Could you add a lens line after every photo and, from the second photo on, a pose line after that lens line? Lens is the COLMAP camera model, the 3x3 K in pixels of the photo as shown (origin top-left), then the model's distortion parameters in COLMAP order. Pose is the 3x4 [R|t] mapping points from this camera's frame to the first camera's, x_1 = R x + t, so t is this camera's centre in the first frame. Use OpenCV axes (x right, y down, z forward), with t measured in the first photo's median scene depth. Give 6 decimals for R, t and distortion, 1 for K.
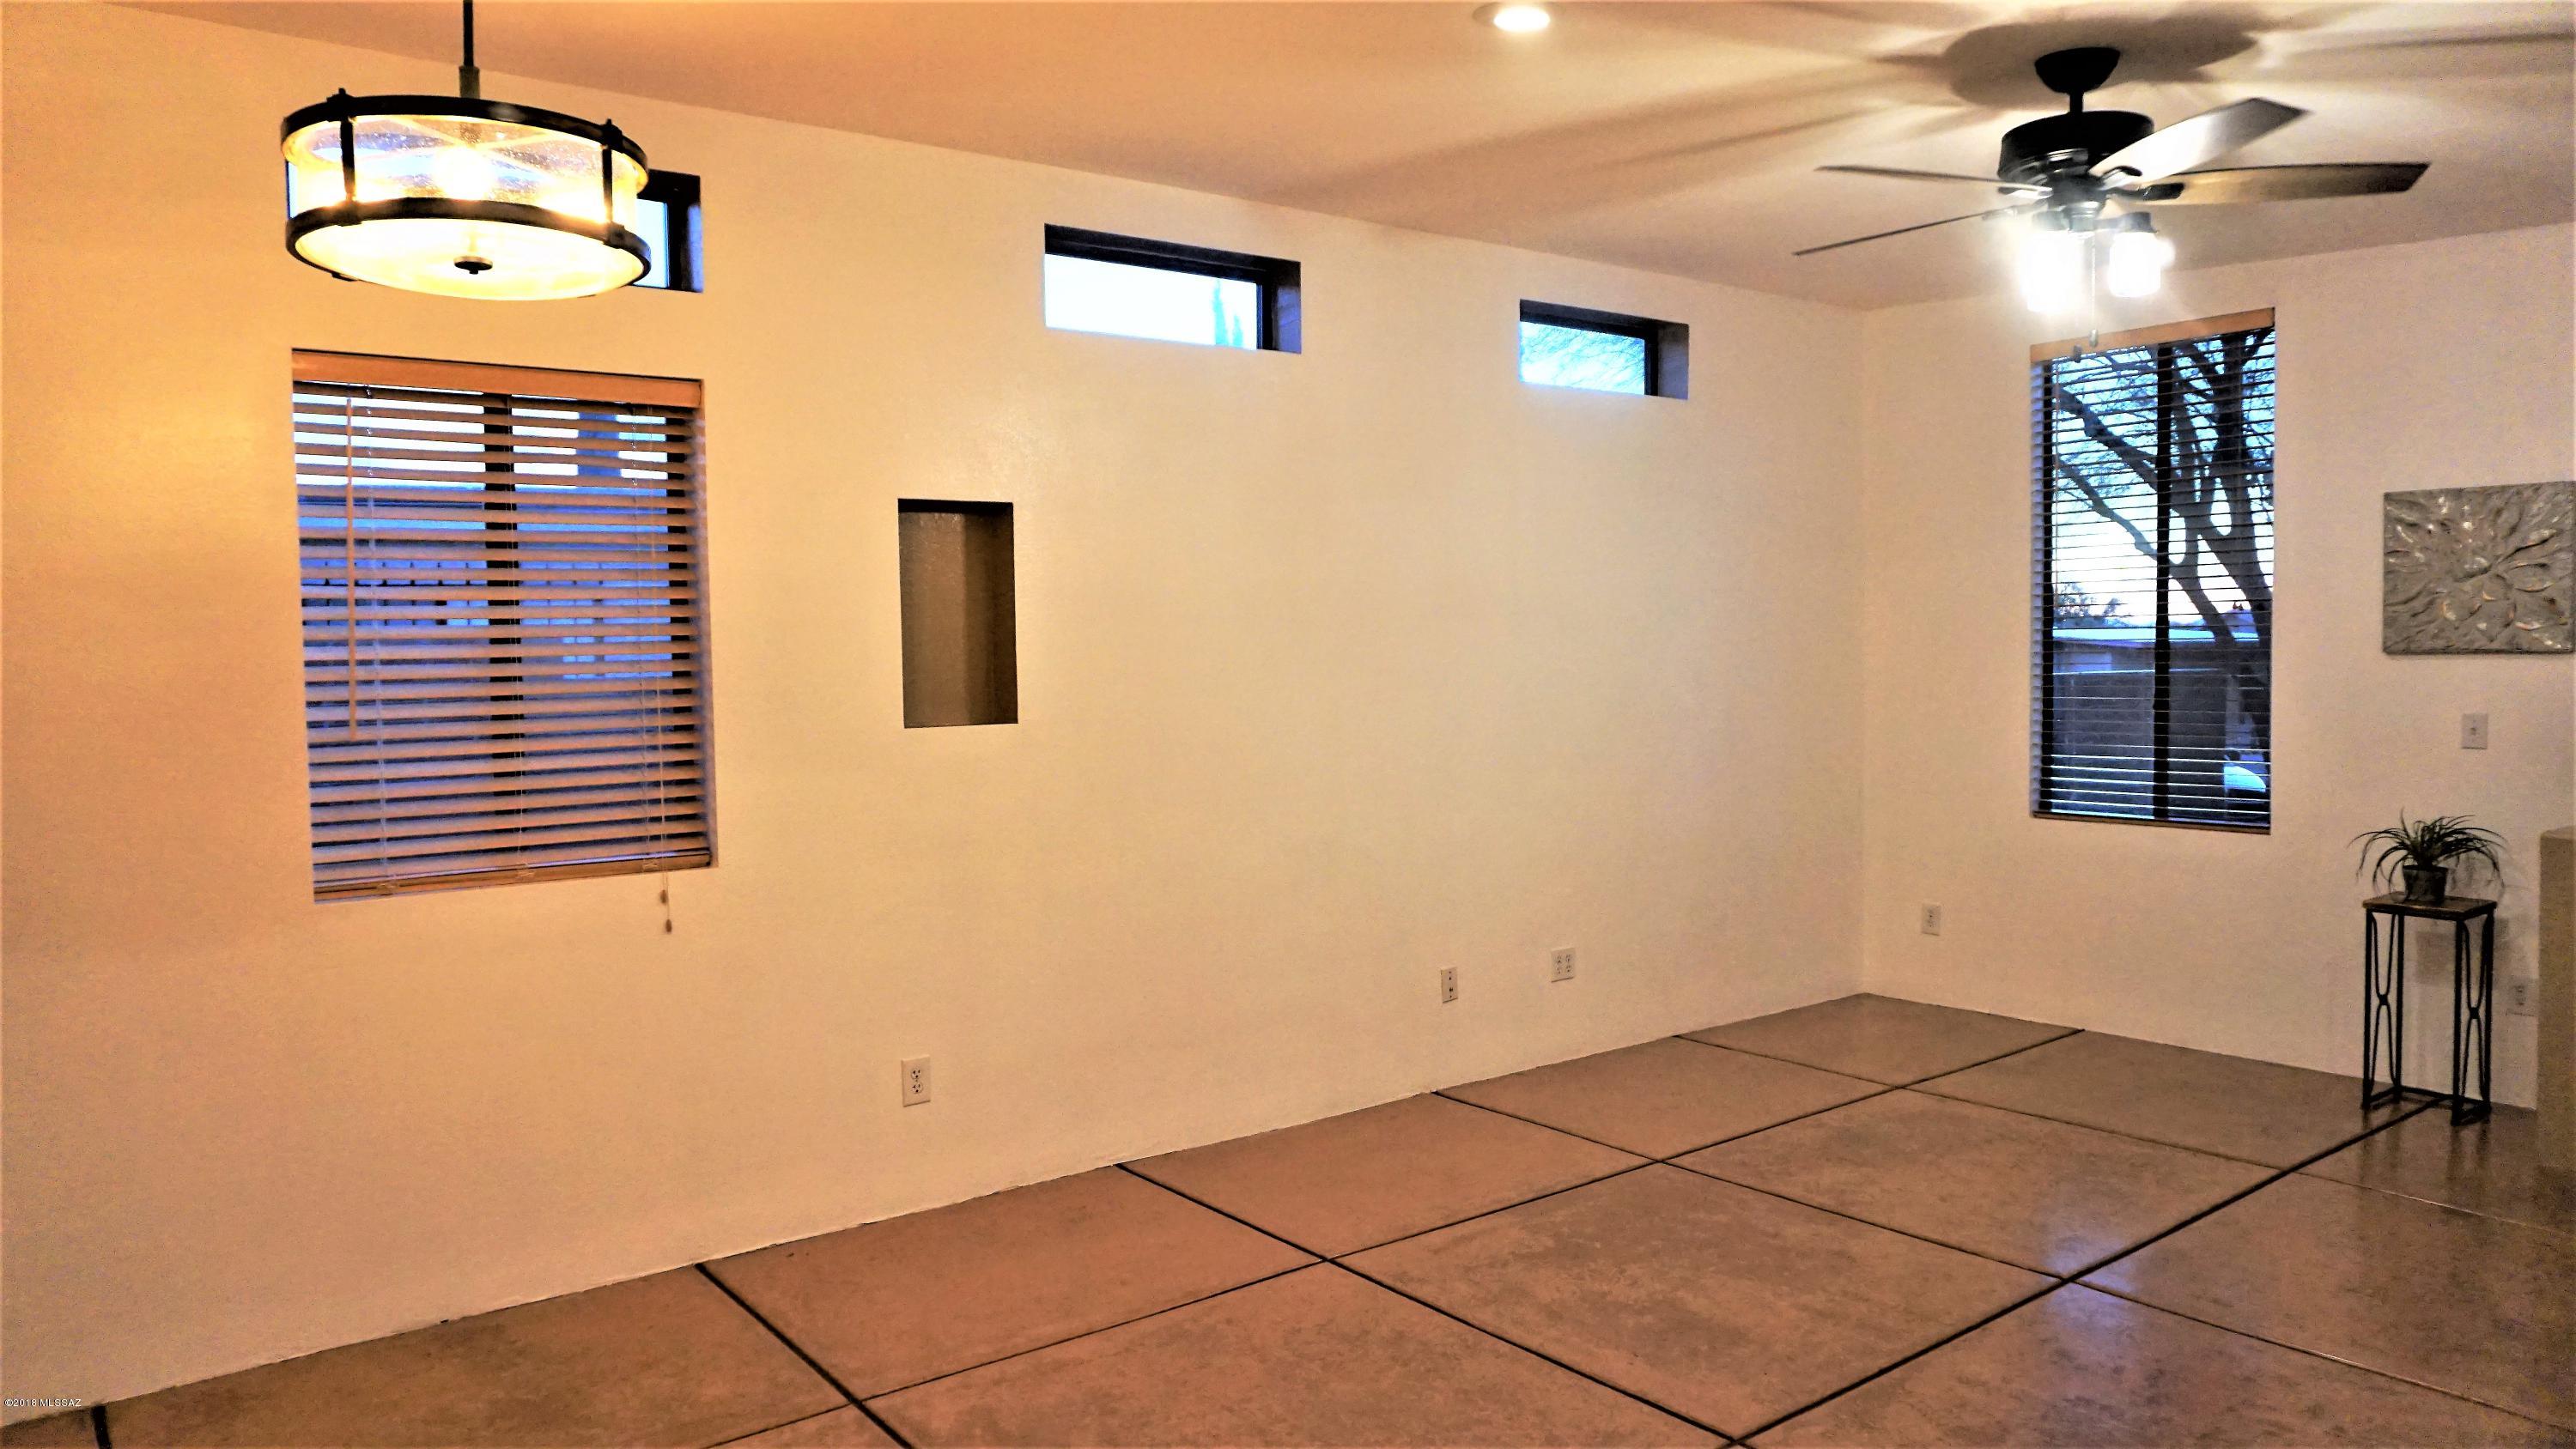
lens RADIAL K [[1714.7, 0, 1315.3], [0, 1714.7, 719.9], [0, 0, 1]] dist [-0.055287, 0.031667]
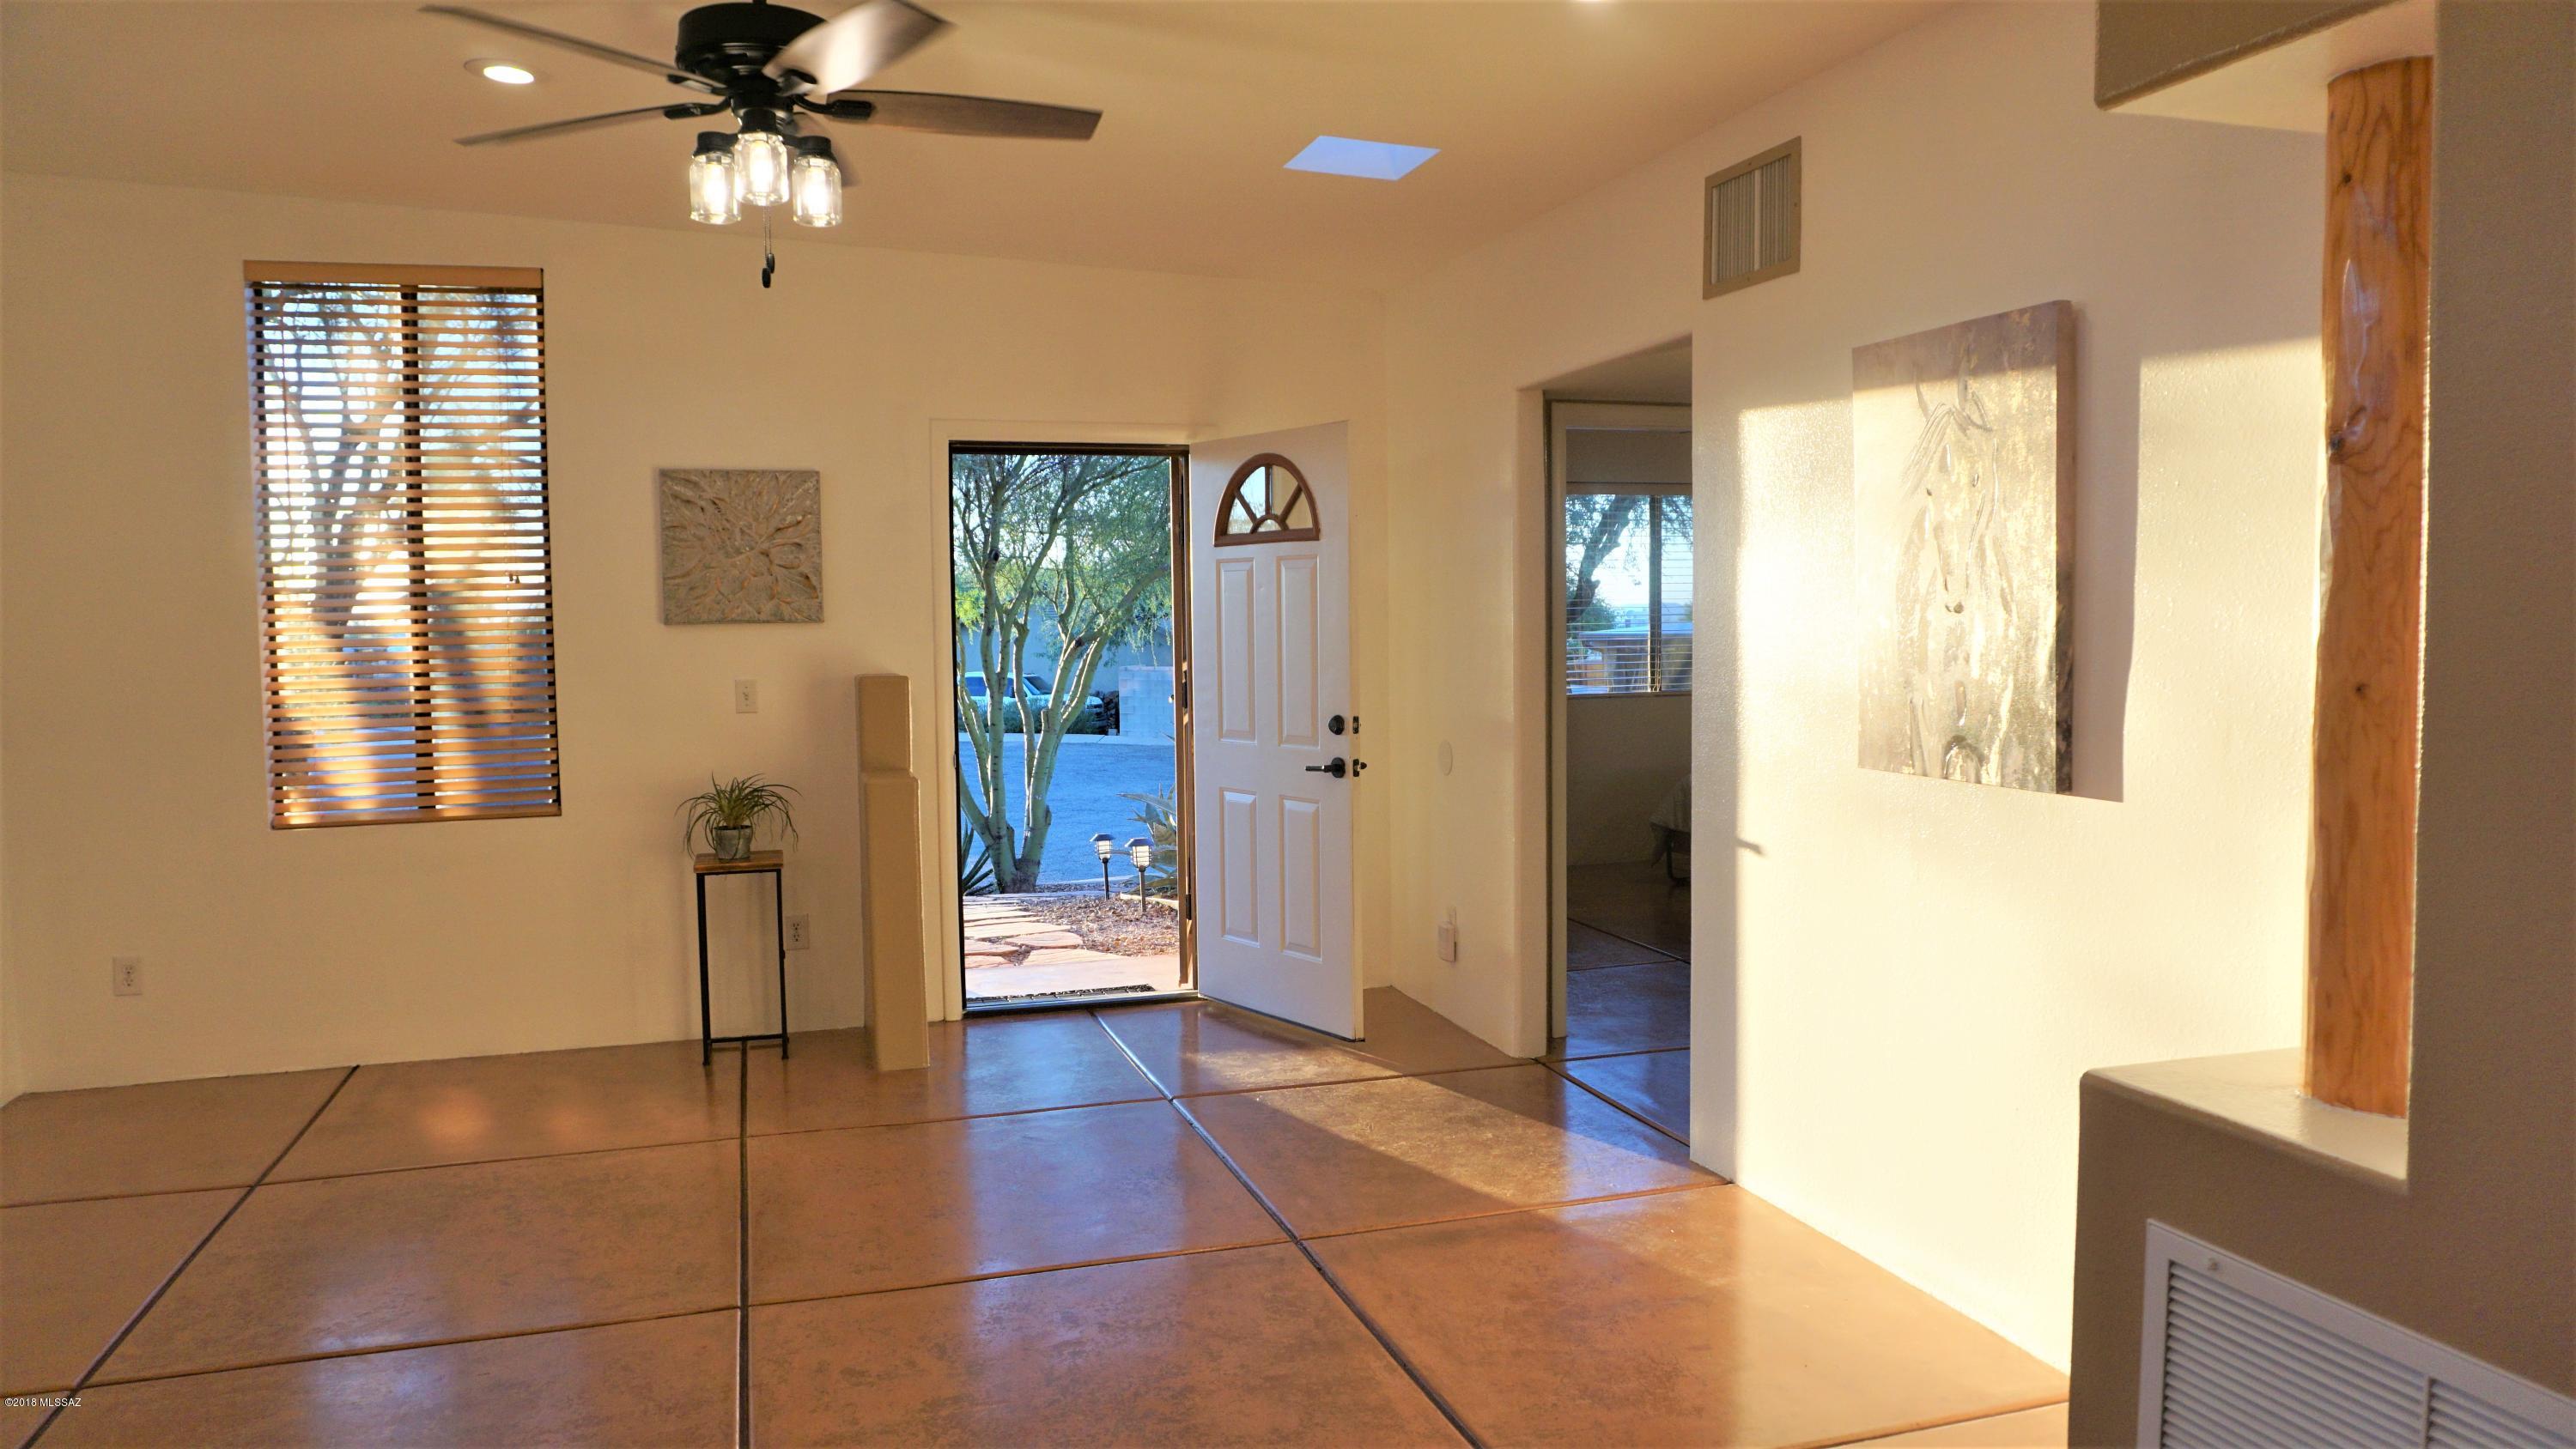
lens RADIAL K [[1714.7, 0, 1291.4], [0, 1714.7, 734.6], [0, 0, 1]] dist [-0.055287, 0.031667]
pose [[0.358972, -0.065748, 0.931030, -0.258131], [0.055028, 0.997271, 0.049209, -0.004189], [-0.931725, 0.033568, 0.361610, 0.354074]]
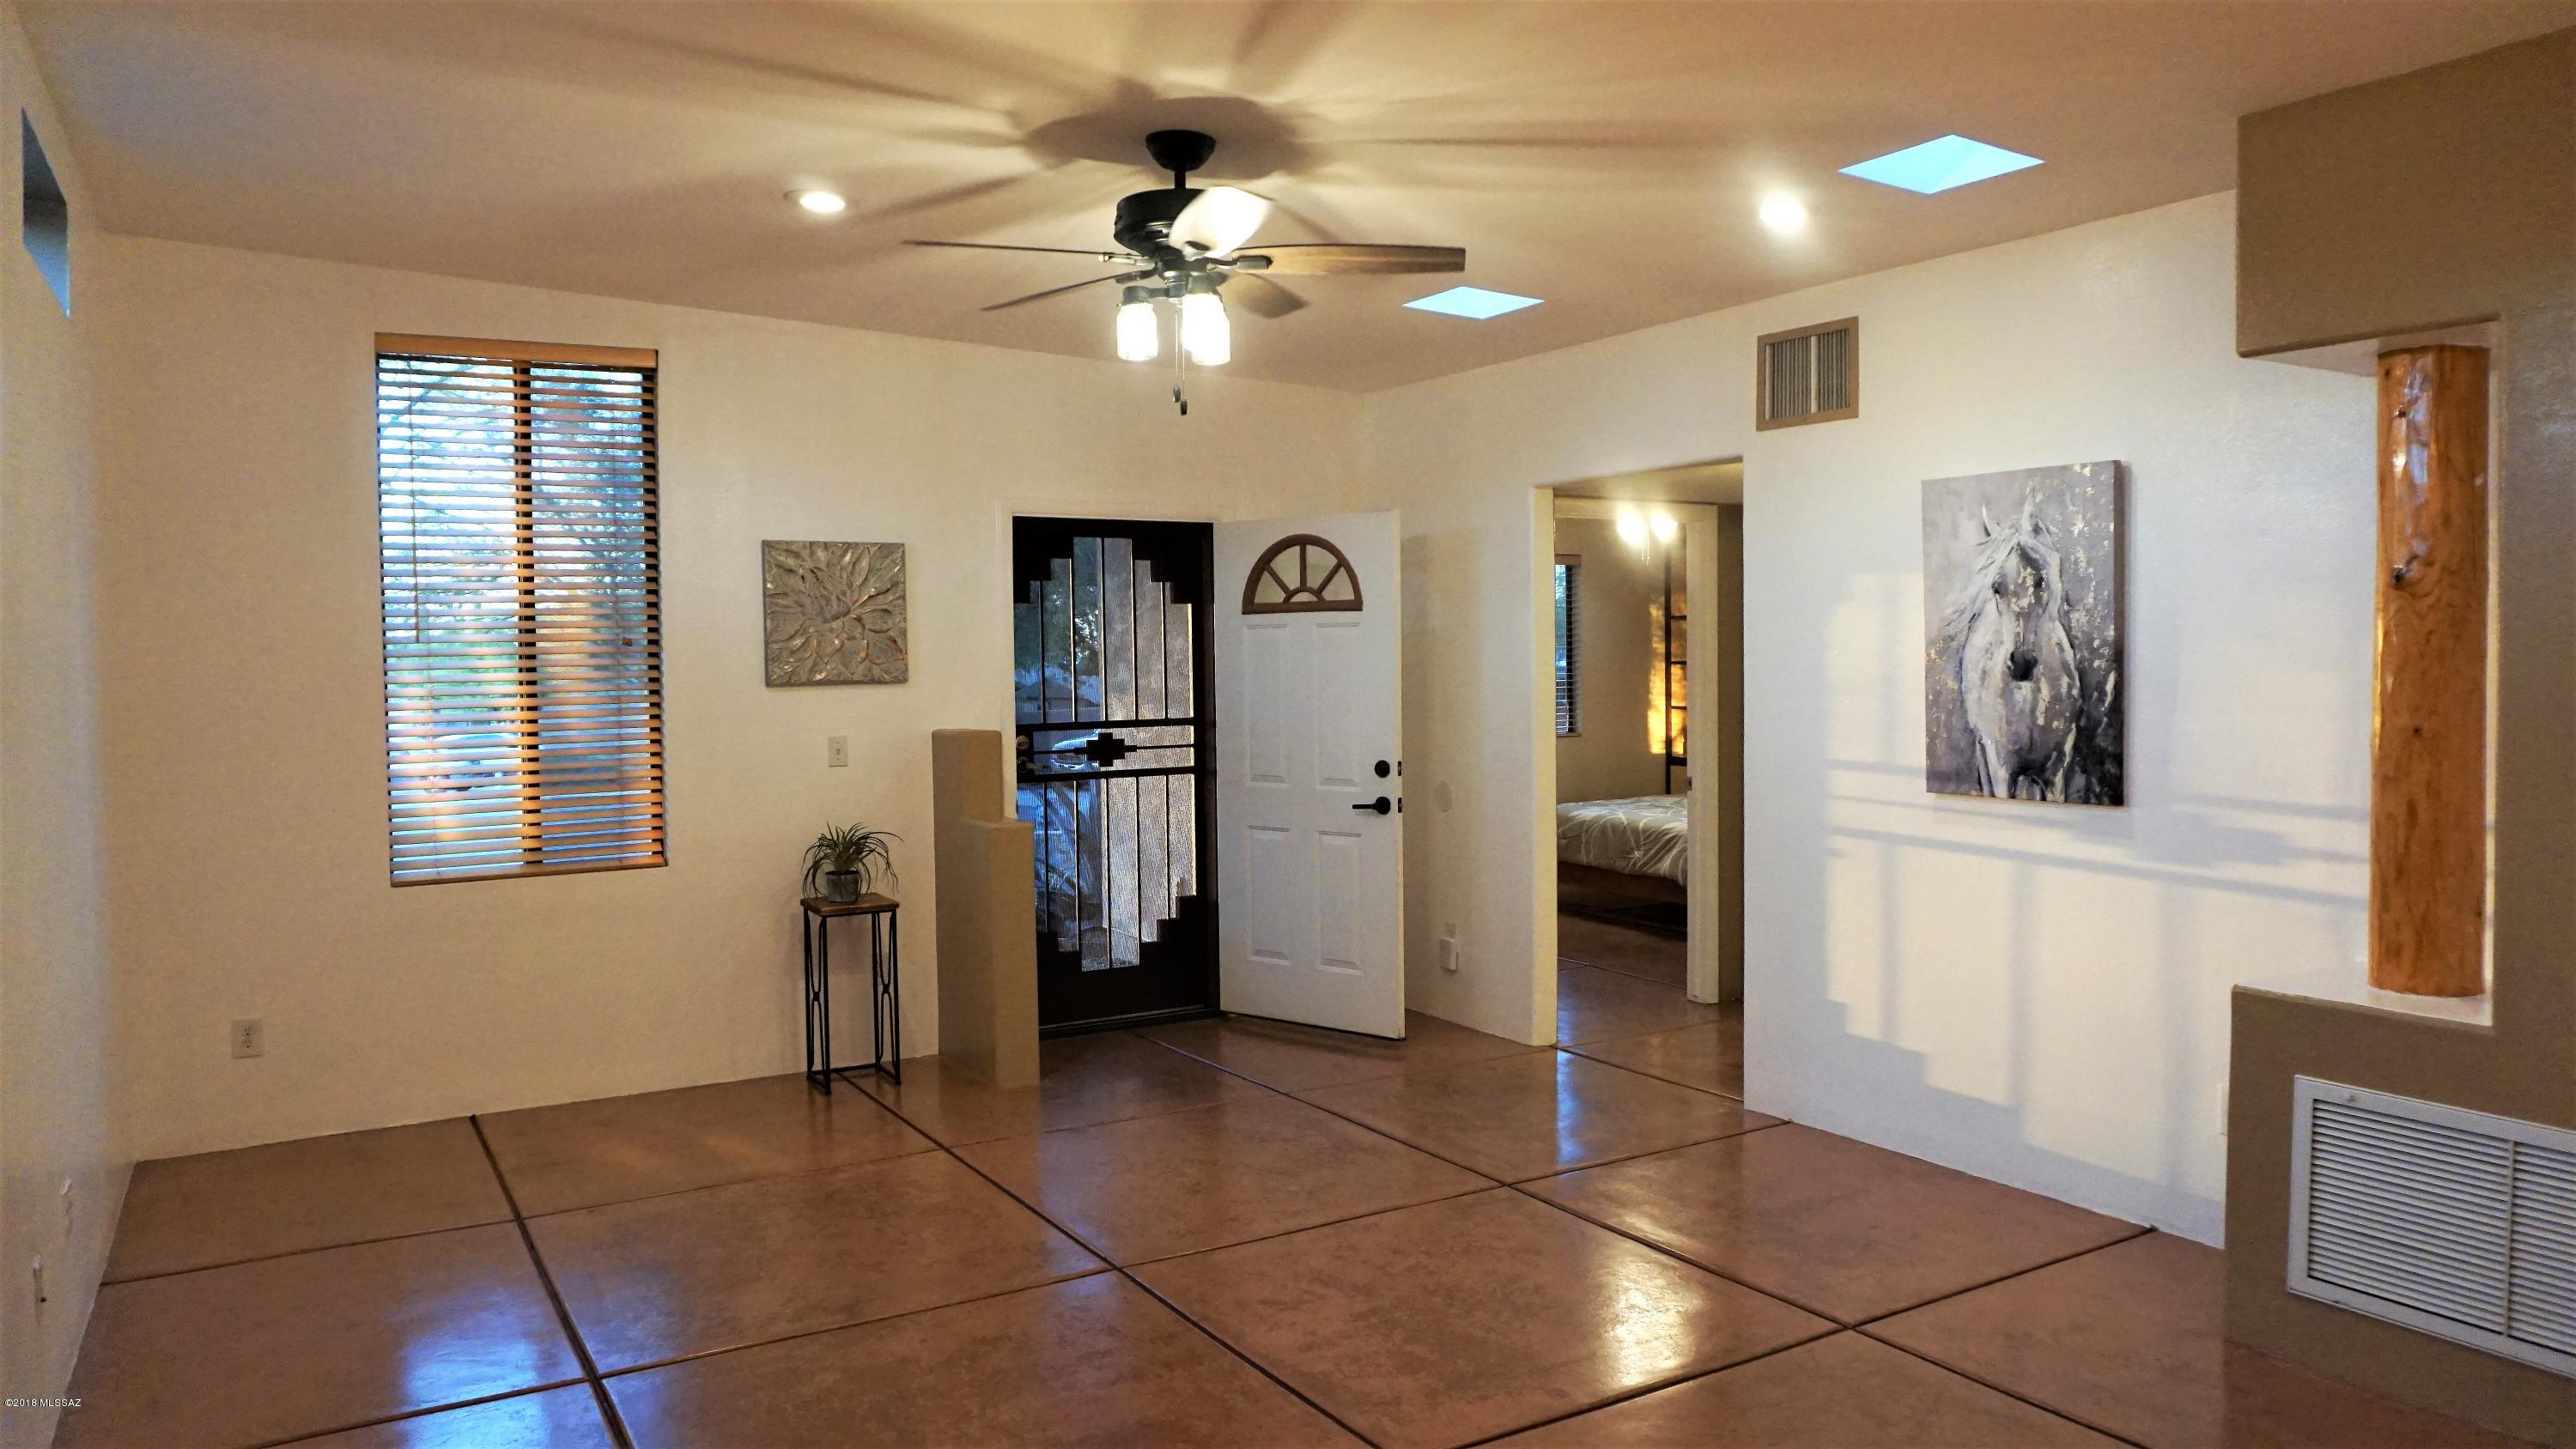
lens RADIAL K [[1714.7, 0, 1296.7], [0, 1714.7, 730.3], [0, 0, 1]] dist [-0.055287, 0.031667]
pose [[0.129738, -0.040318, 0.990728, -0.549809], [0.059589, 0.997684, 0.032798, -0.034508], [-0.989756, 0.054781, 0.131840, 0.669658]]
